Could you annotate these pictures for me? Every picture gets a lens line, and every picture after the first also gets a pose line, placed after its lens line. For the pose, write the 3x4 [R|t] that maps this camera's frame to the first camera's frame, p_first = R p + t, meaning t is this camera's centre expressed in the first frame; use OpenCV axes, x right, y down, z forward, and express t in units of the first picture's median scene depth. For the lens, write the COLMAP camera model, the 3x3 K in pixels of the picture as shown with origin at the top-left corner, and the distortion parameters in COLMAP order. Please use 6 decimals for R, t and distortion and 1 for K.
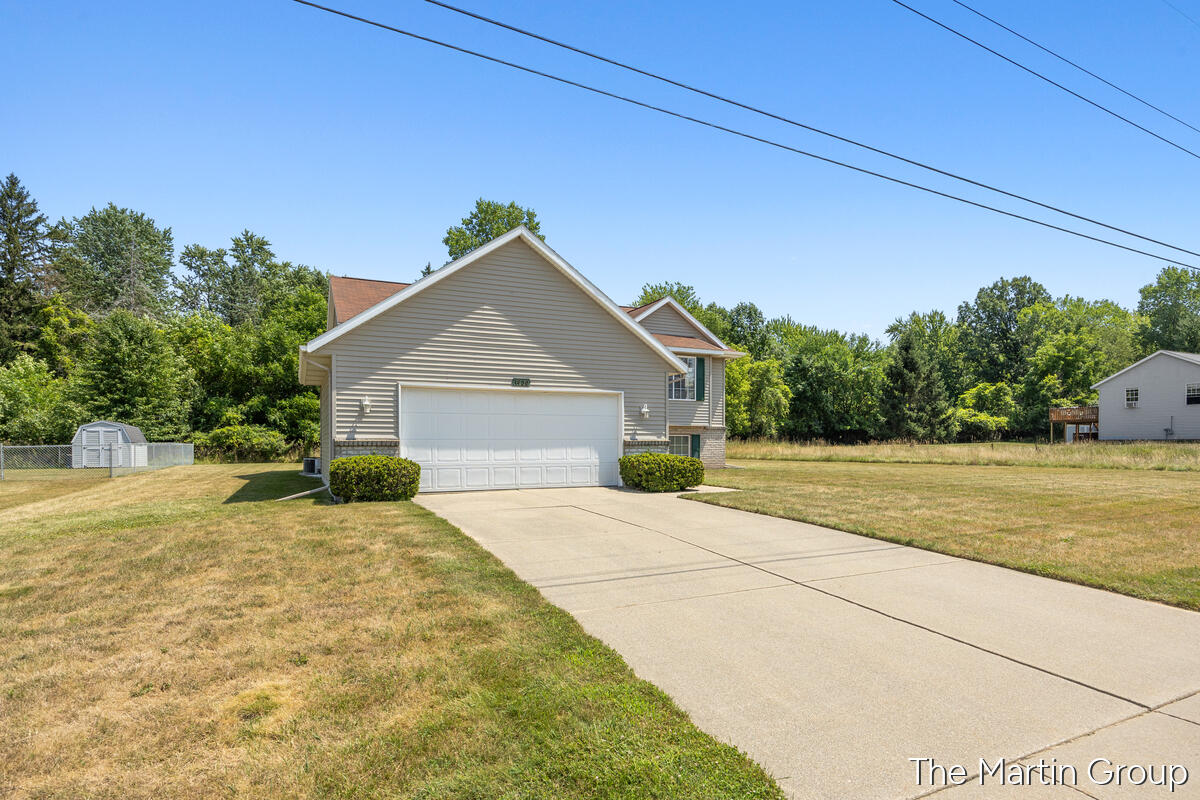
lens RADIAL K [[658.1, 0, 600.0], [0, 658.1, 400.0], [0, 0, 1]] dist [-0.001260, -0.000061]
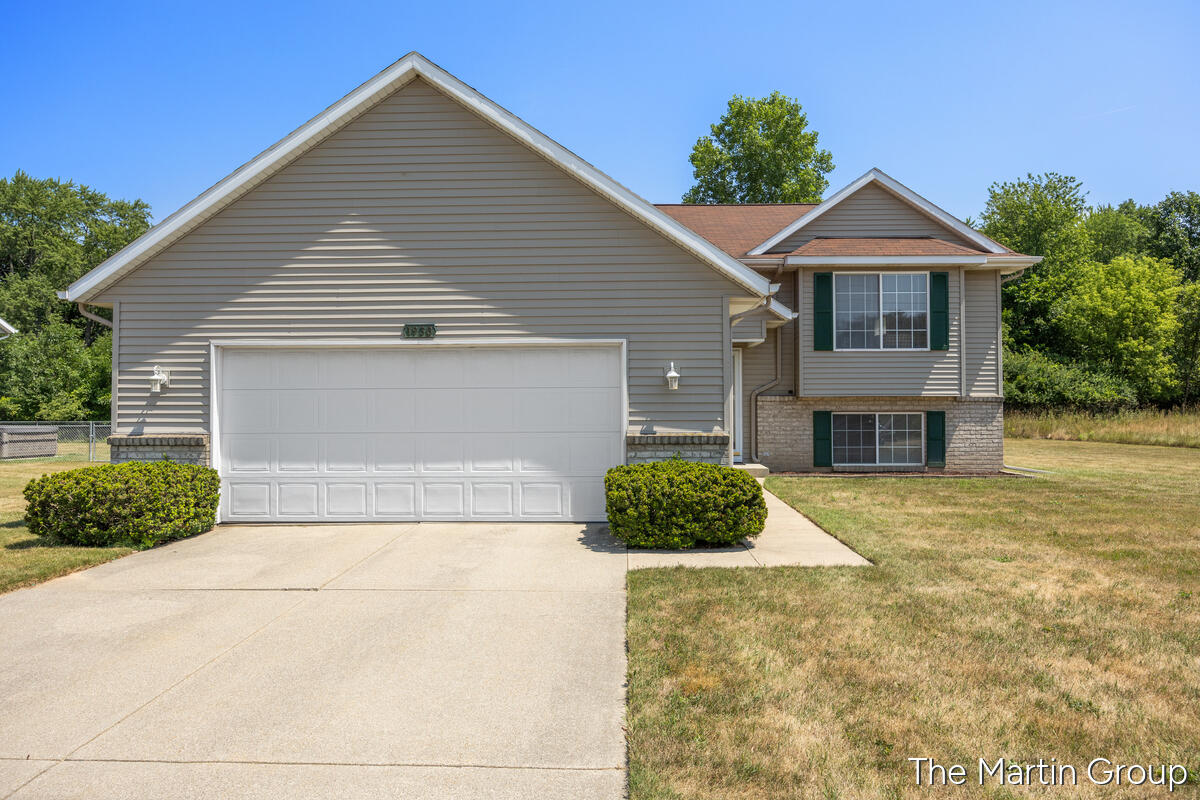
lens RADIAL K [[768.0, 0, 599.7], [0, 768.0, 360.3], [0, 0, 1]] dist [-0.014746, -0.001084]
pose [[0.888464, -0.031741, -0.457847, 0.289652], [0.032556, 0.999451, -0.006112, 0.006125], [0.457790, -0.009475, 0.889010, 0.453970]]
